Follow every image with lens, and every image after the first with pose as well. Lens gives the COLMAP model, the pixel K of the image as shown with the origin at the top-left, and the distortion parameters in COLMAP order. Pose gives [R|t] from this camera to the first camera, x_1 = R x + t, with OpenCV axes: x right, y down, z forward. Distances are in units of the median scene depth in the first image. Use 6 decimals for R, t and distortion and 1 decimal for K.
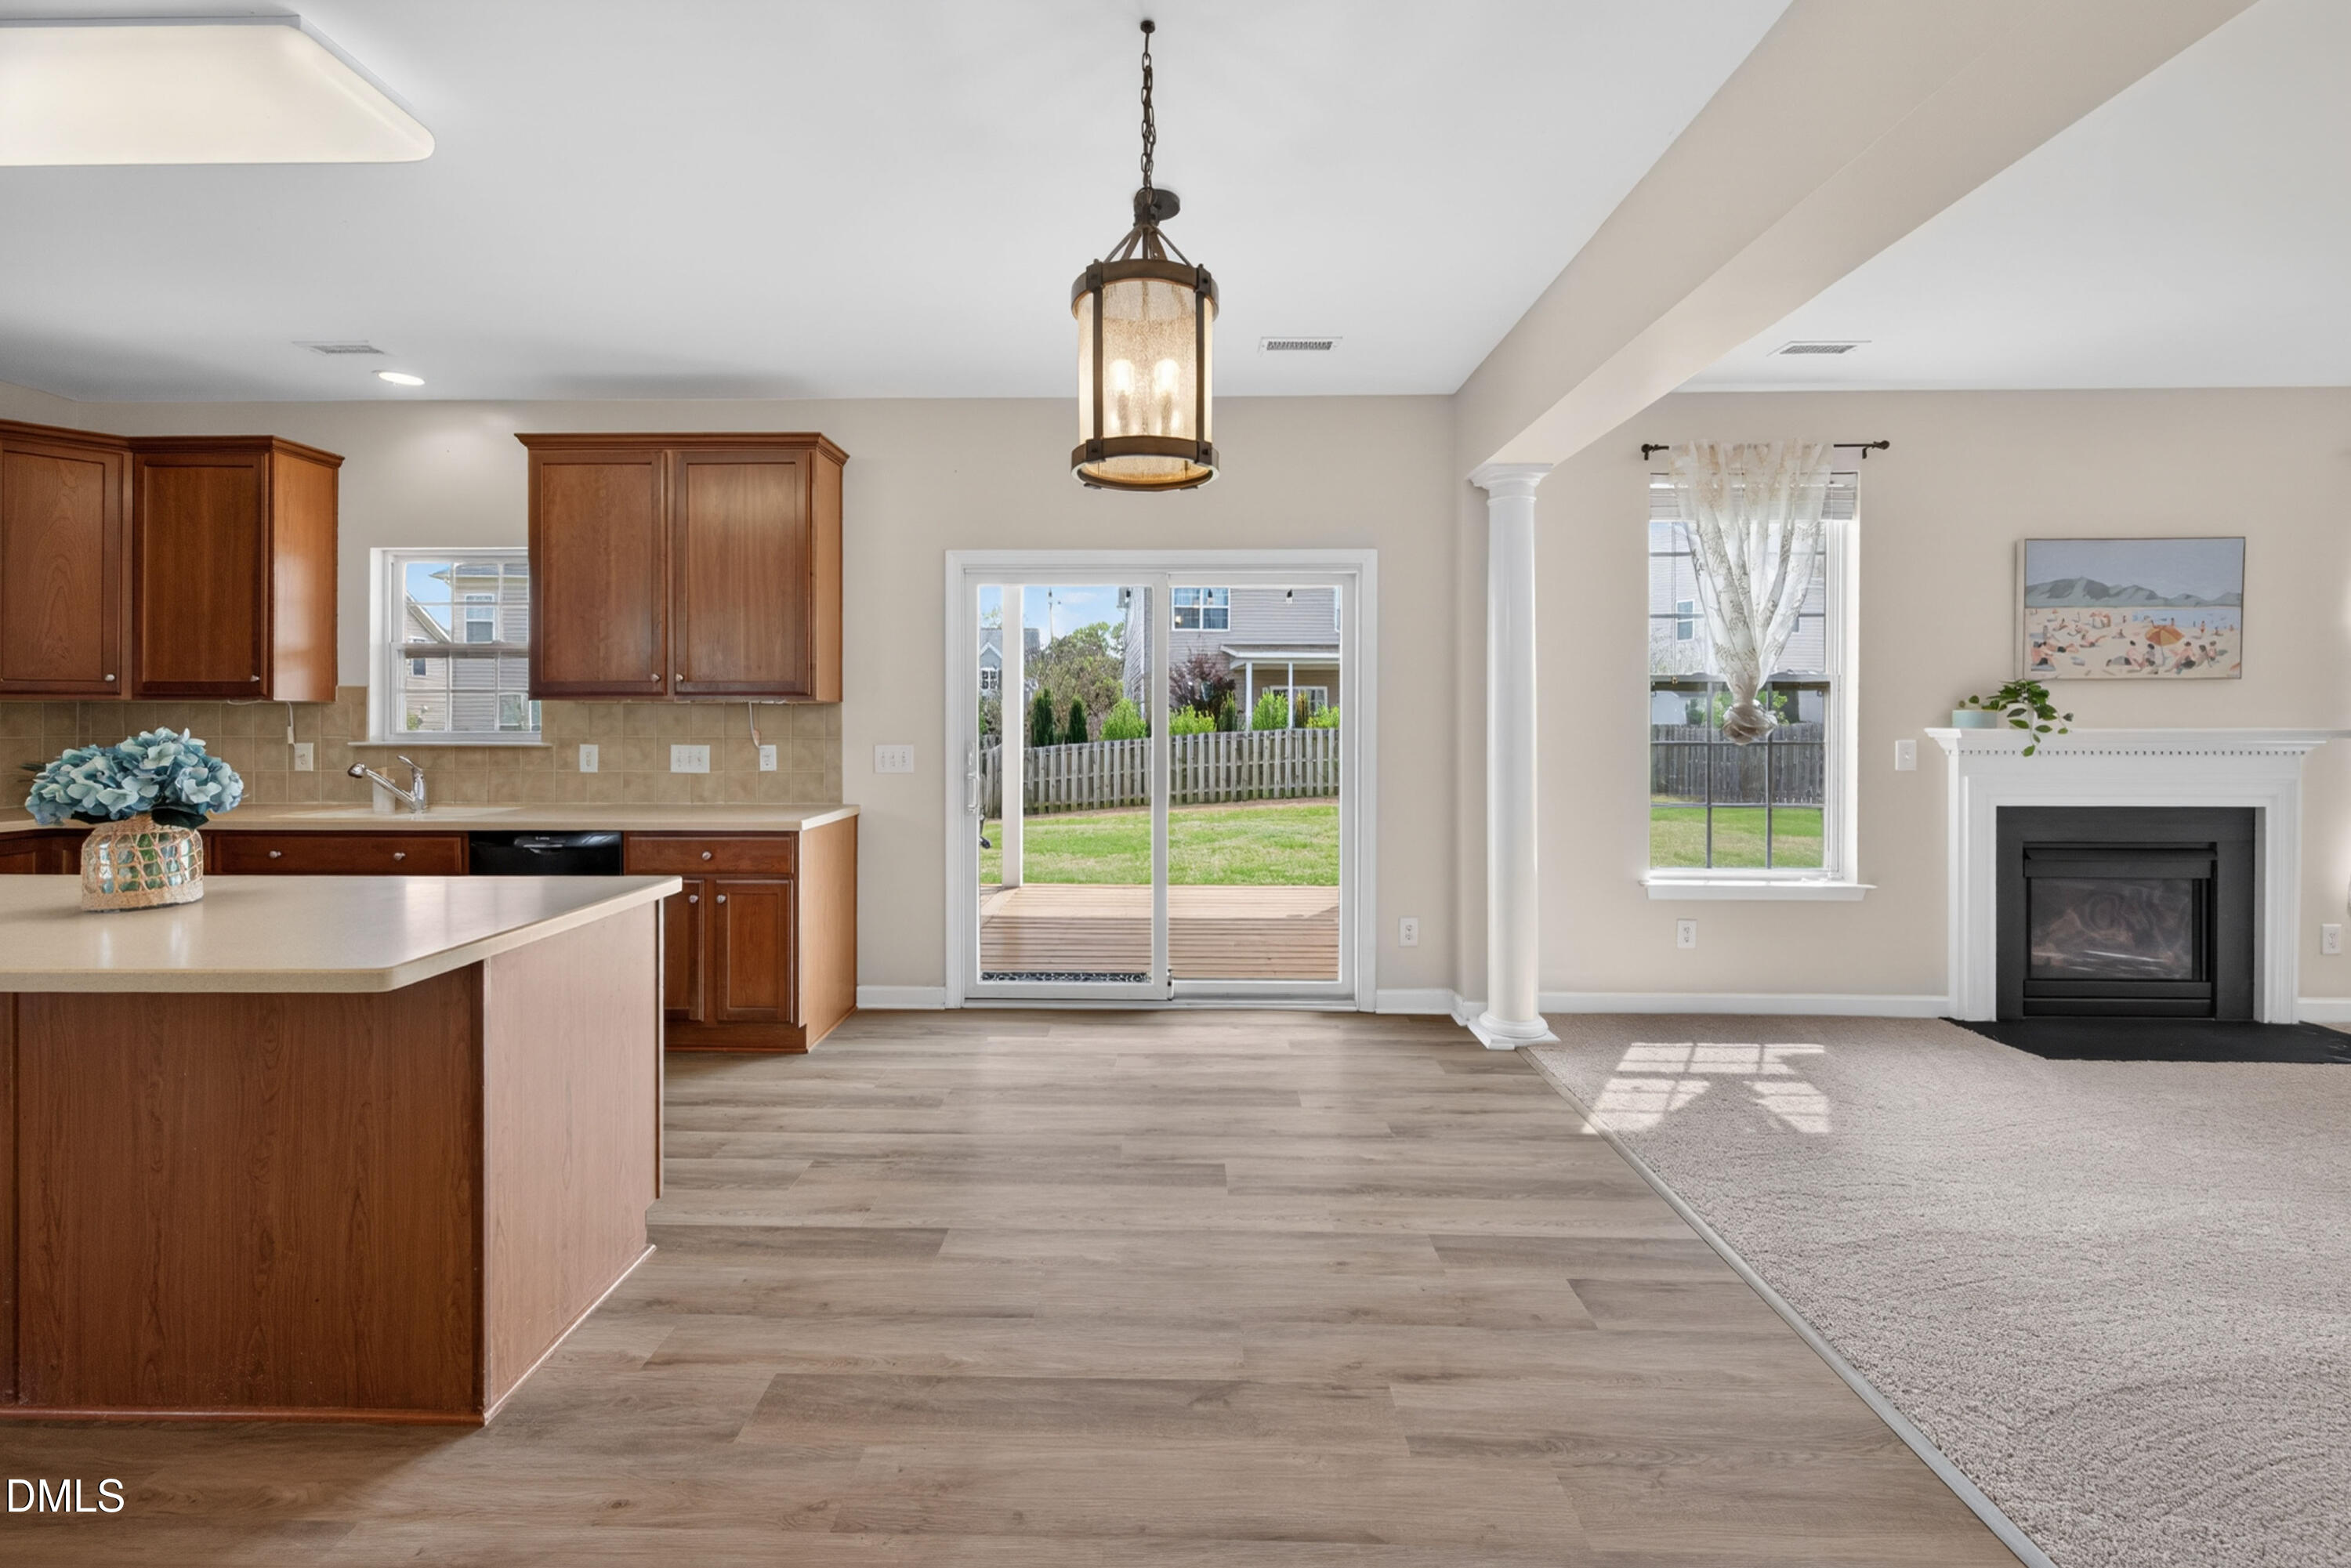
lens RADIAL K [[963.1, 0, 1170.3], [0, 963.1, 717.8], [0, 0, 1]] dist [-0.001497, -0.000174]
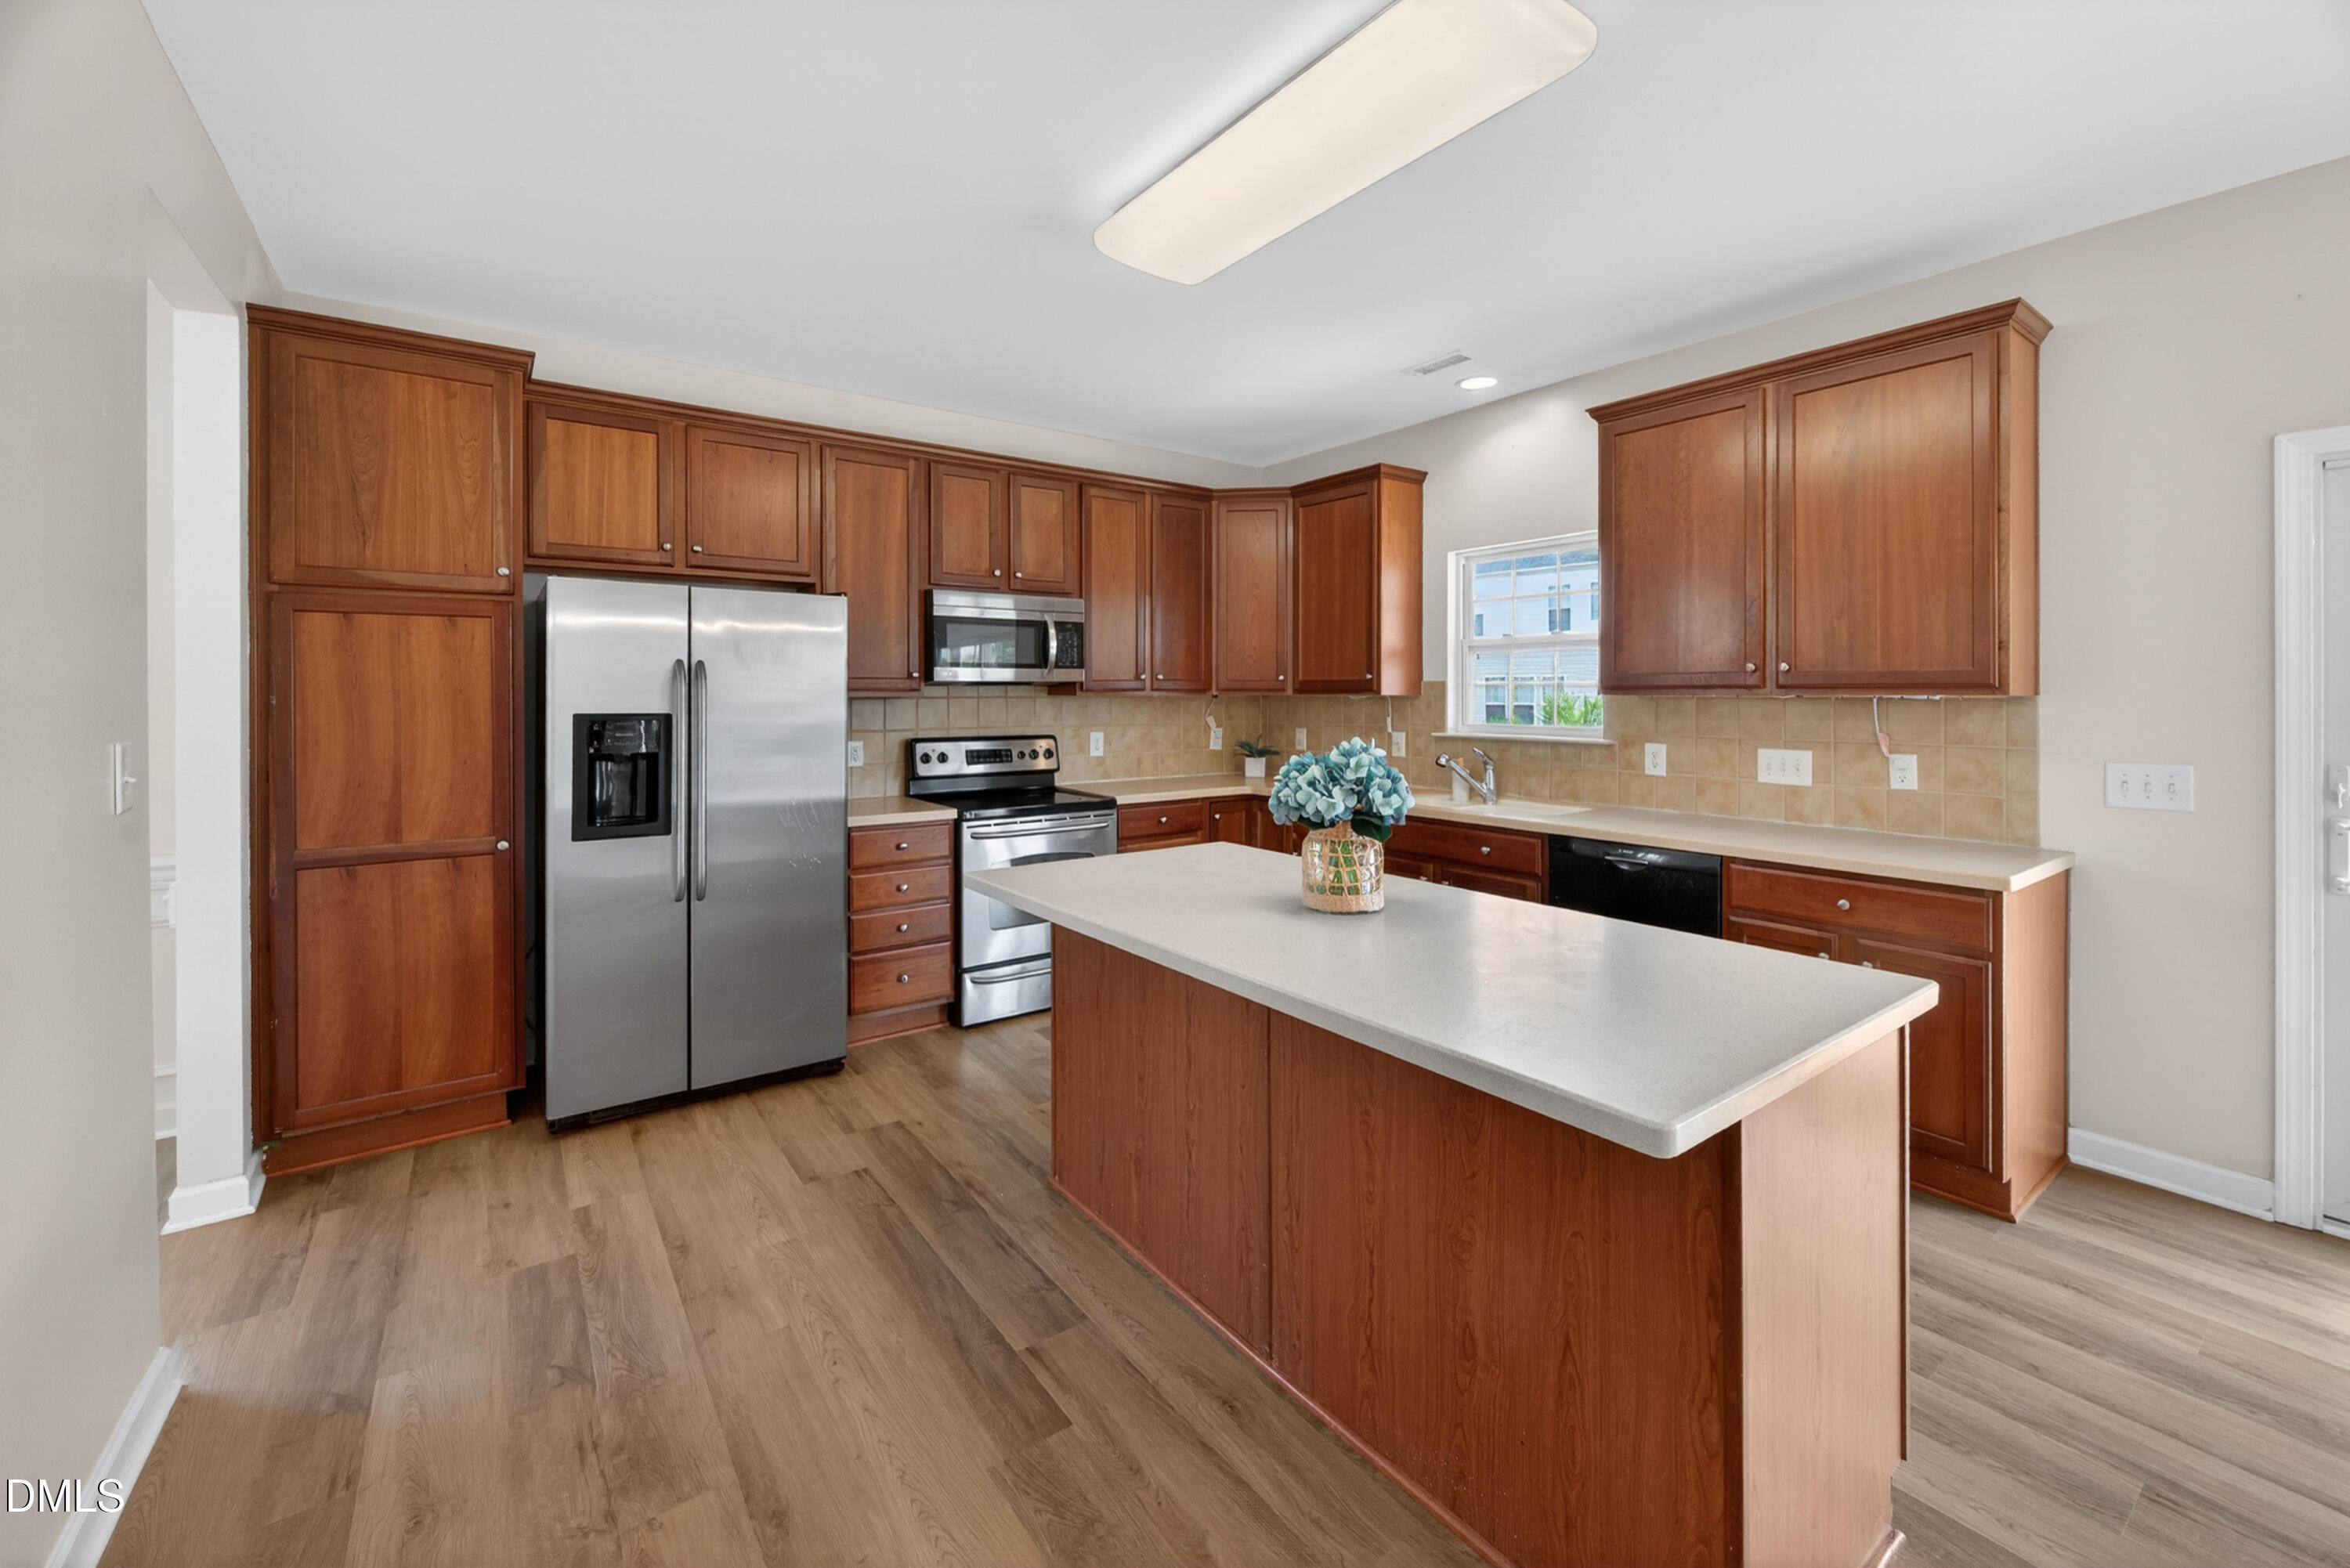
lens RADIAL K [[962.6, 0, 1169.8], [0, 962.6, 717.8], [0, 0, 1]] dist [-0.001497, -0.000174]
pose [[0.604355, 0.016918, -0.796536, -0.180099], [0.001145, 0.999755, 0.022102, -0.017530], [0.796715, -0.014269, 0.604187, 0.112952]]
